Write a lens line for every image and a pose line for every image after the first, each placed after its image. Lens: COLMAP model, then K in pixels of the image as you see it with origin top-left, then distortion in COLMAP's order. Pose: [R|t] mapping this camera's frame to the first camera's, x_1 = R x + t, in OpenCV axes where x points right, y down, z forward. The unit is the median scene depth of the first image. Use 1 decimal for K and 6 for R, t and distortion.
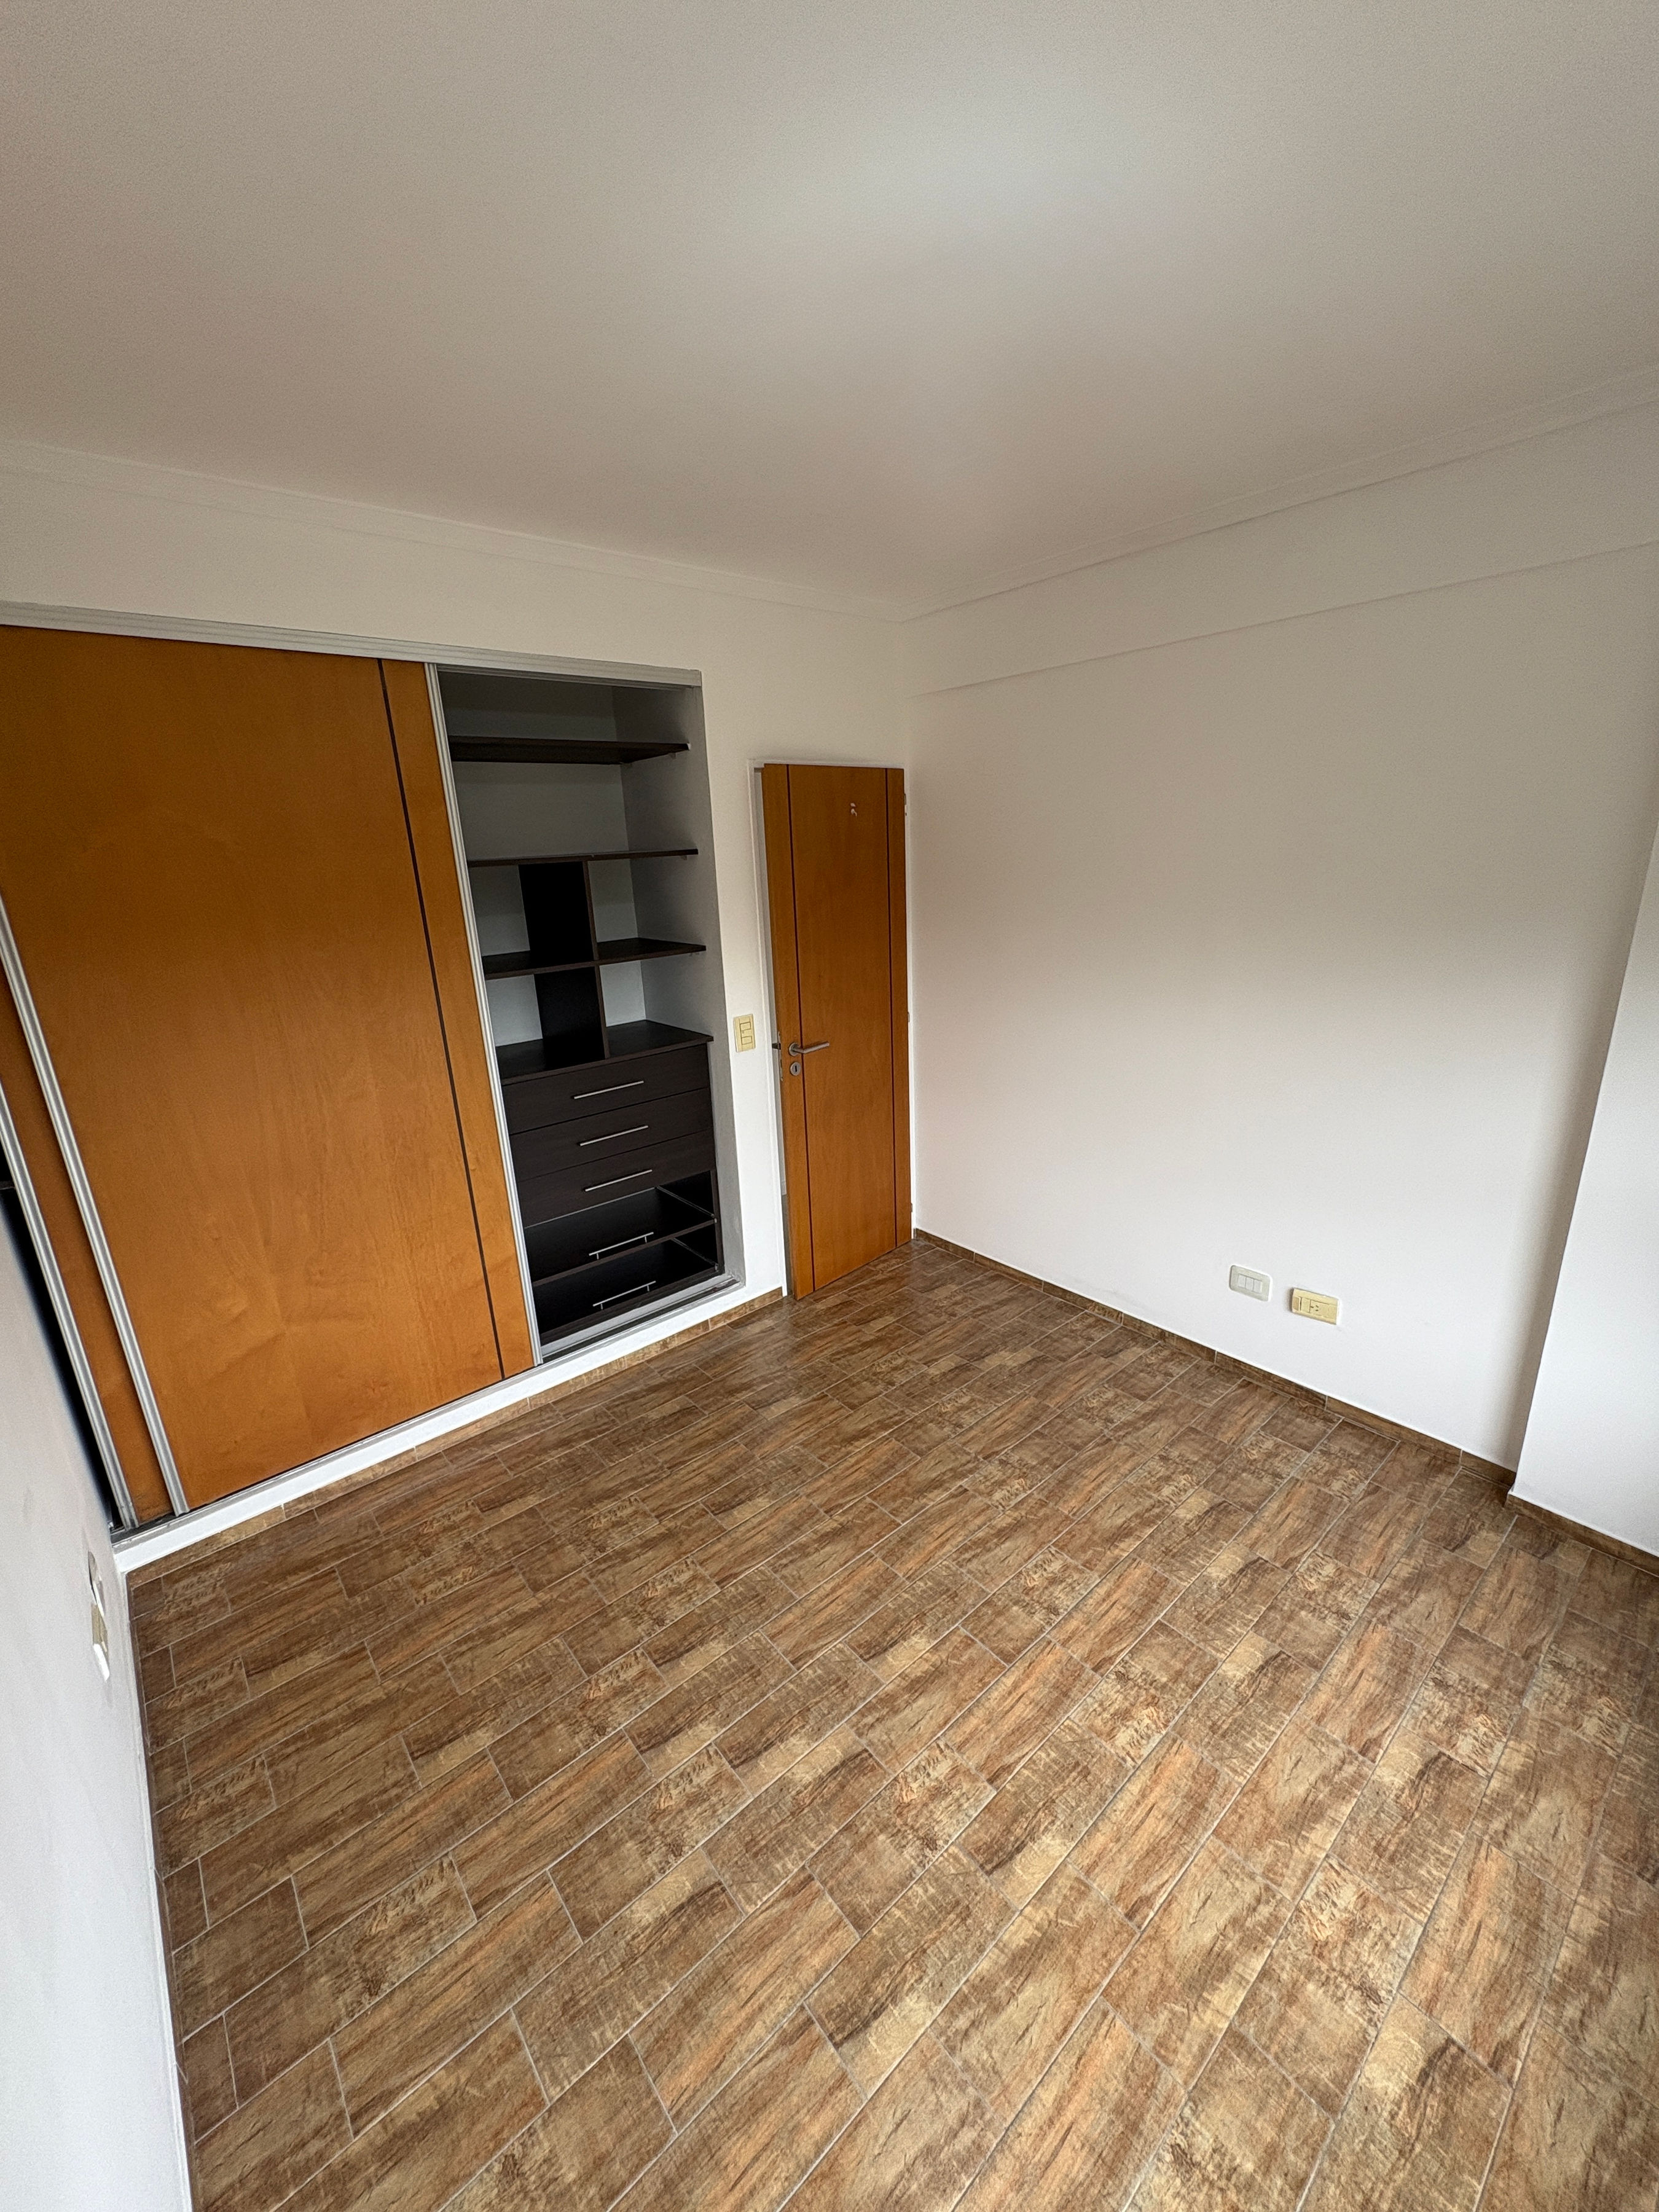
lens RADIAL K [[878.5, 0, 829.5], [0, 878.5, 1106.0], [0, 0, 1]] dist [0.000204, 0.000435]
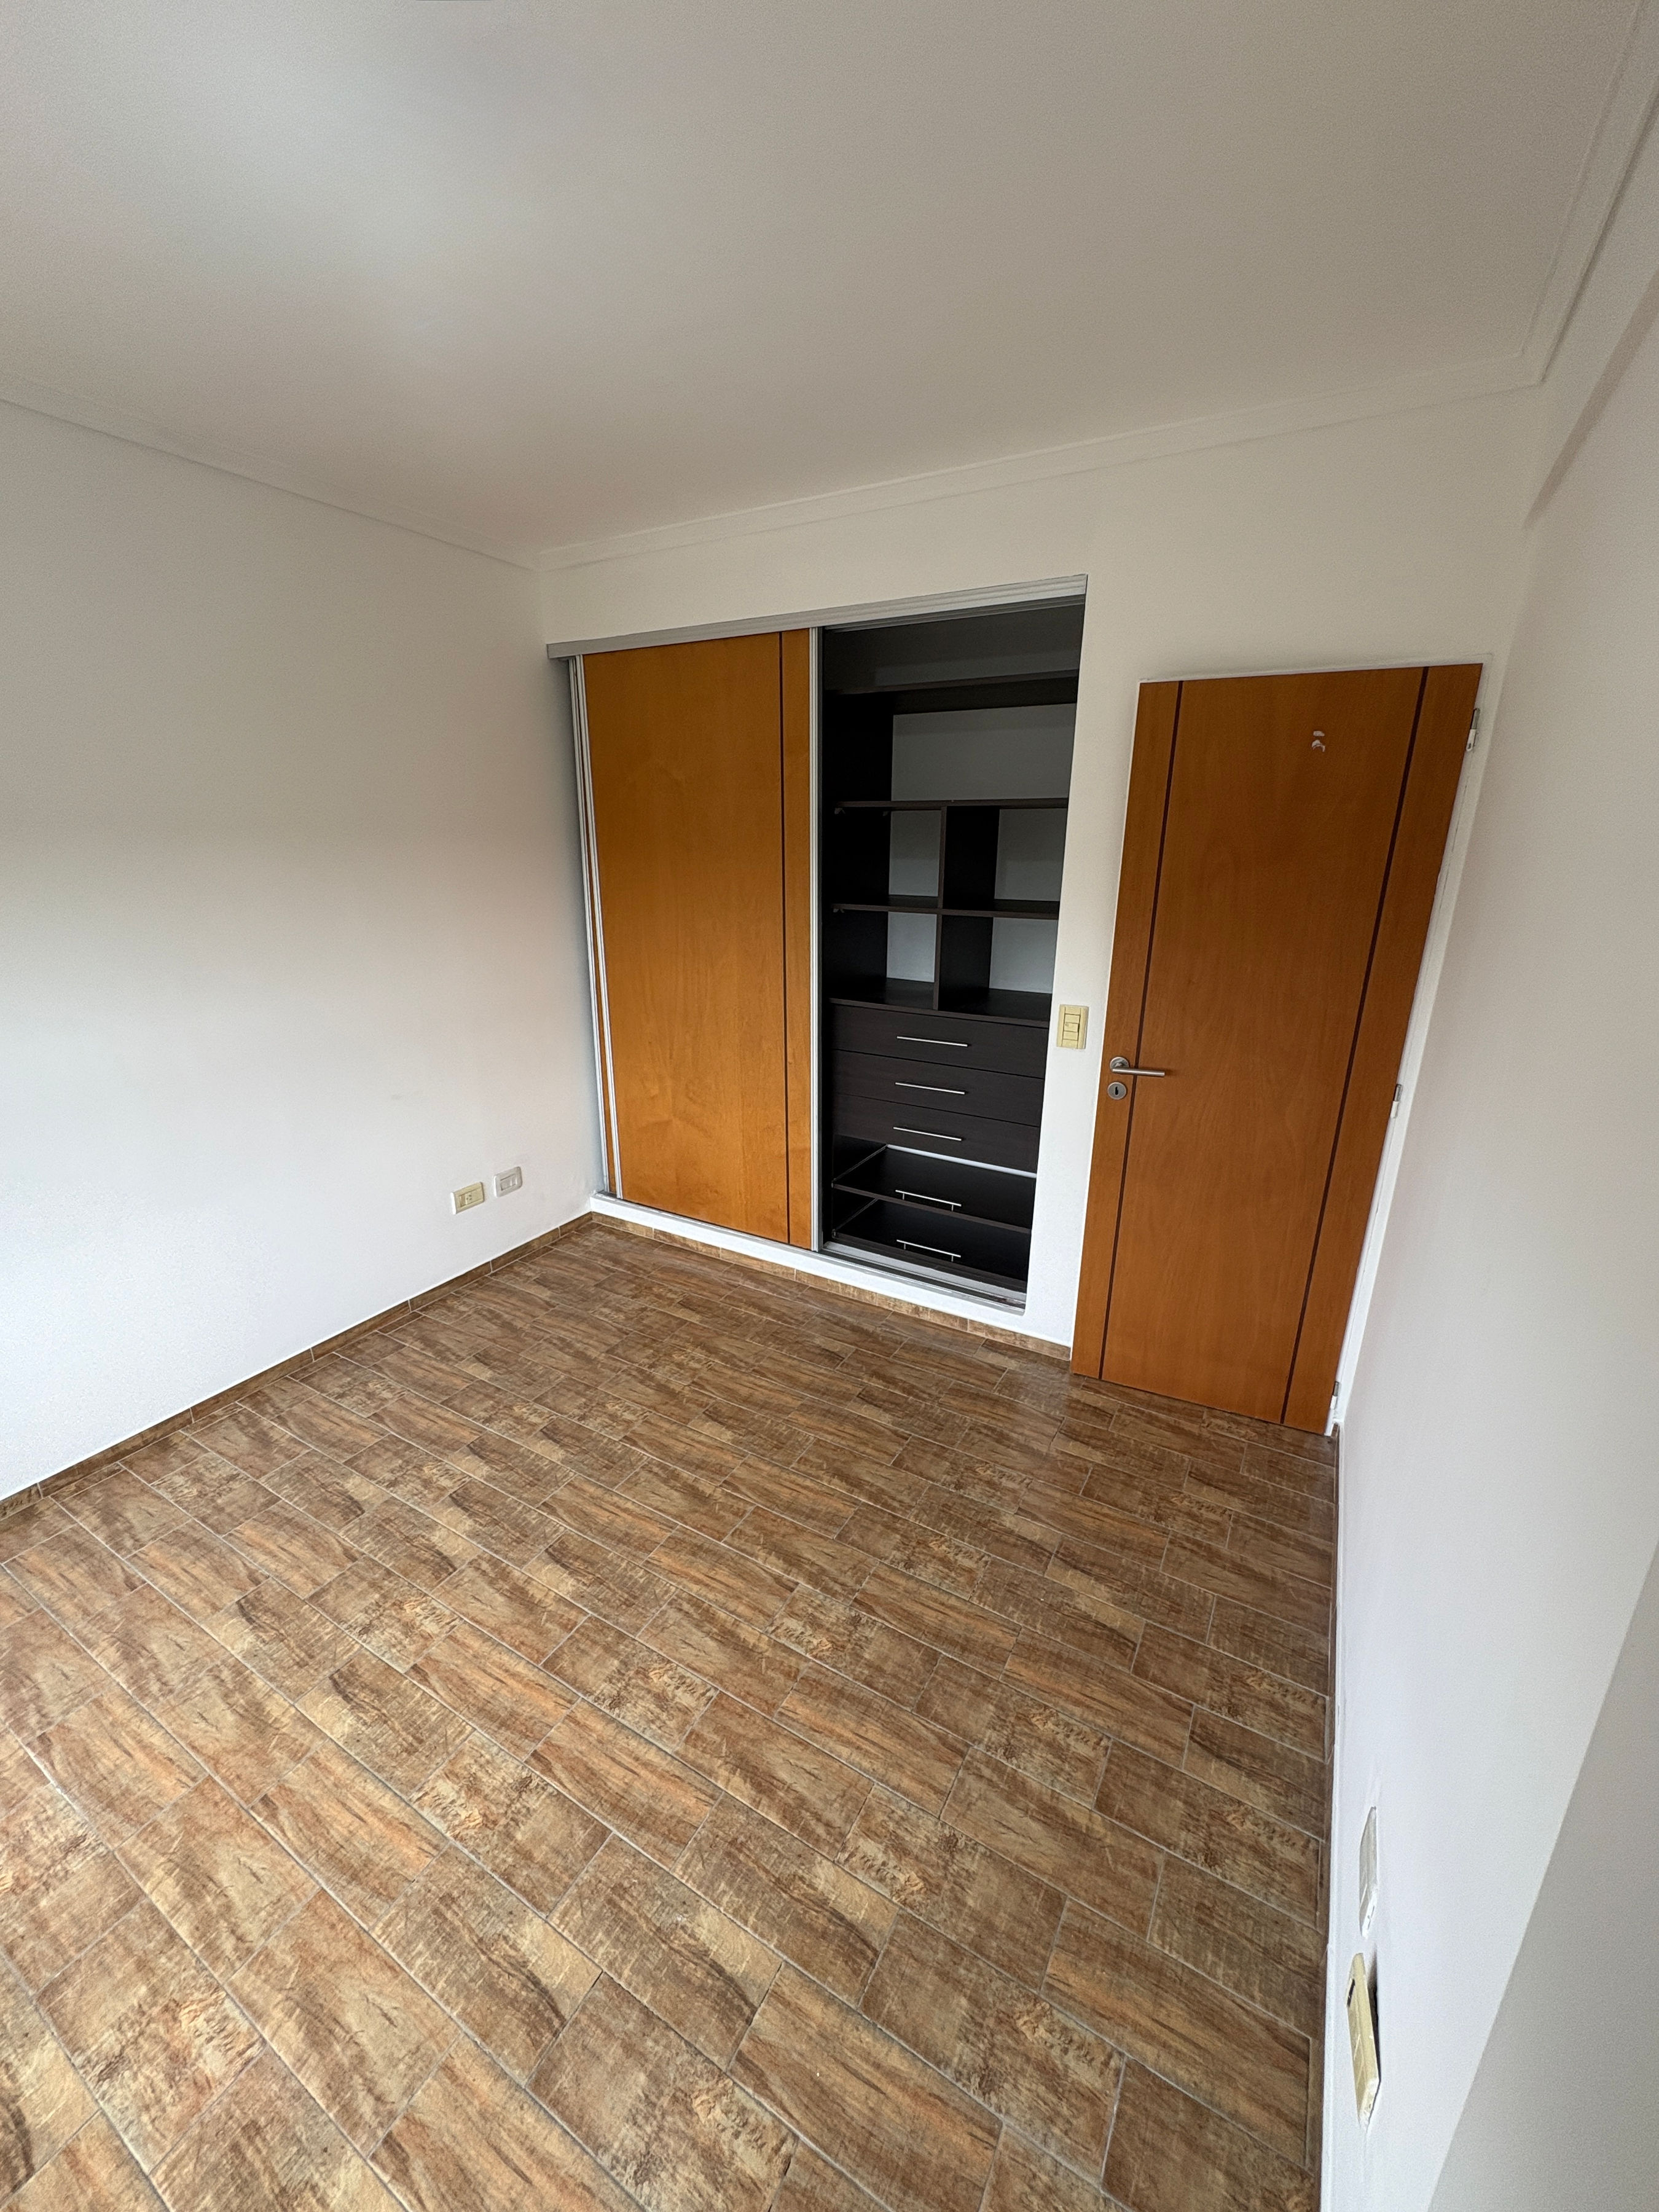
lens RADIAL K [[878.5, 0, 829.5], [0, 878.5, 1106.0], [0, 0, 1]] dist [0.000204, 0.000435]
pose [[0.330099, 0.323285, -0.886861, 0.897022], [-0.292526, 0.928307, 0.229512, -0.211854], [0.897476, 0.183668, 0.401002, 0.752426]]
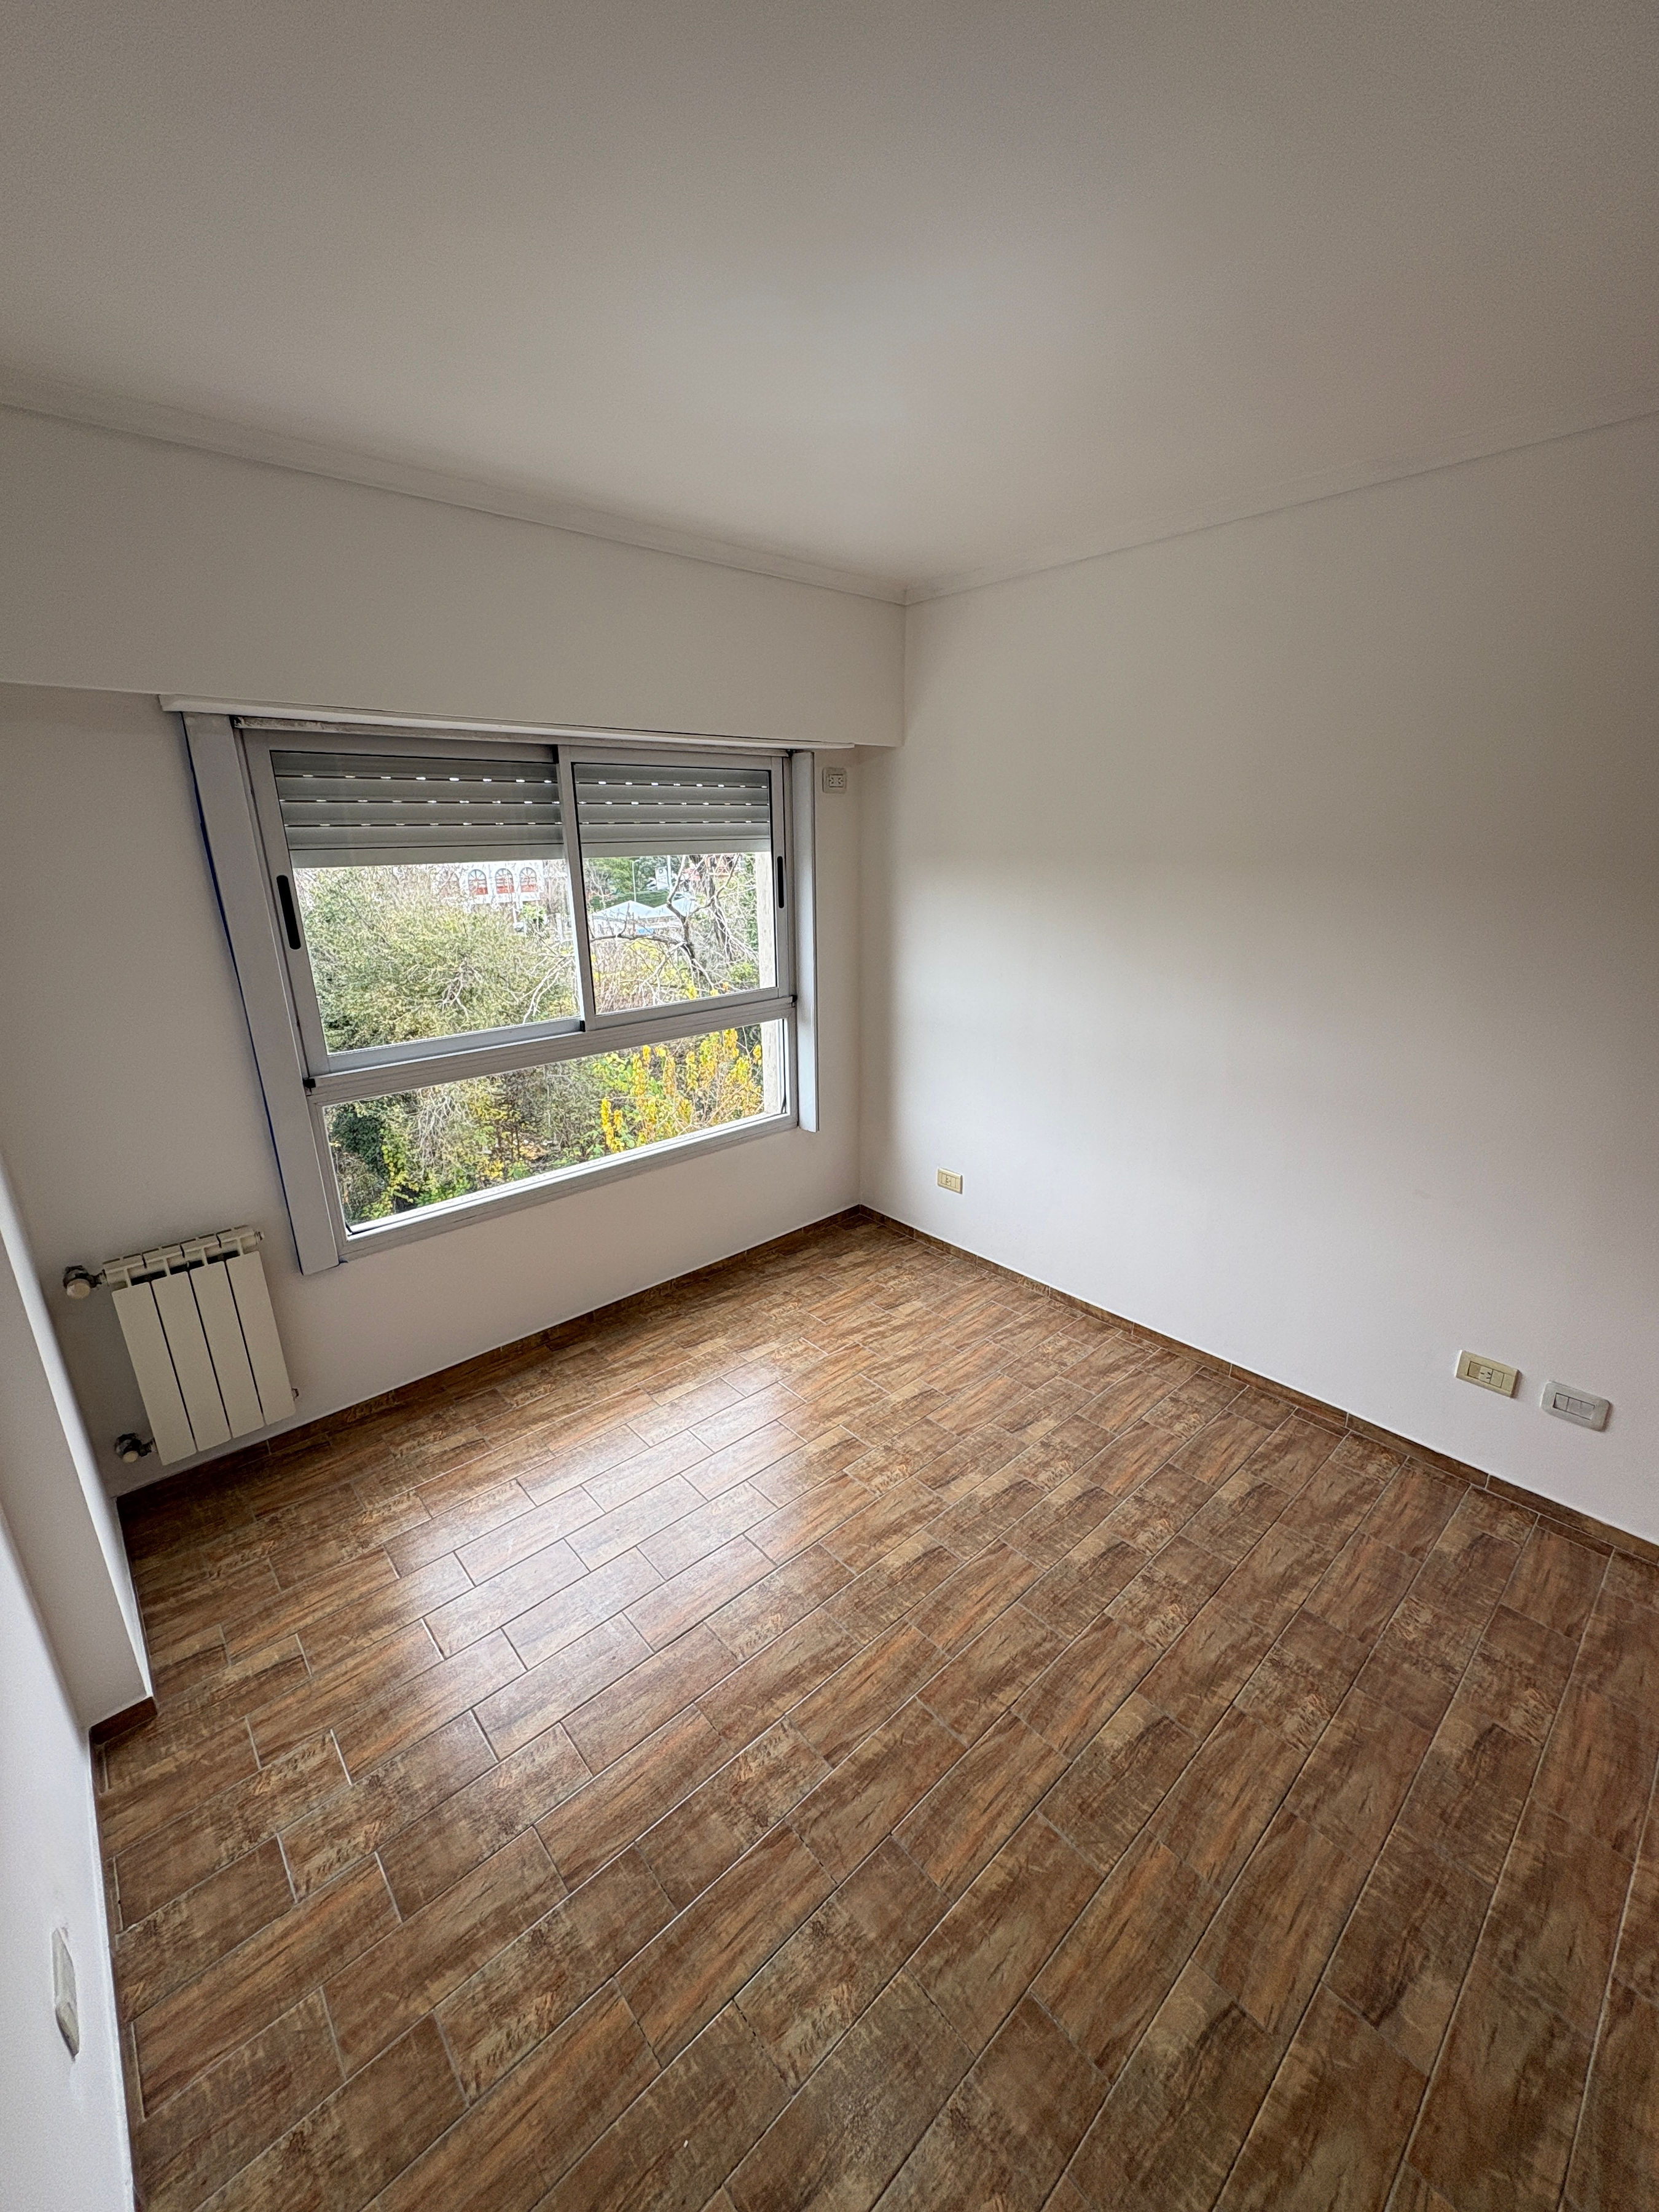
lens RADIAL K [[878.5, 0, 829.5], [0, 878.5, 1106.0], [0, 0, 1]] dist [0.000204, 0.000435]
pose [[-0.998286, 0.058034, -0.007616, 0.155019], [0.043529, 0.823084, 0.566249, -0.472304], [0.039130, 0.564947, -0.824199, 1.551303]]
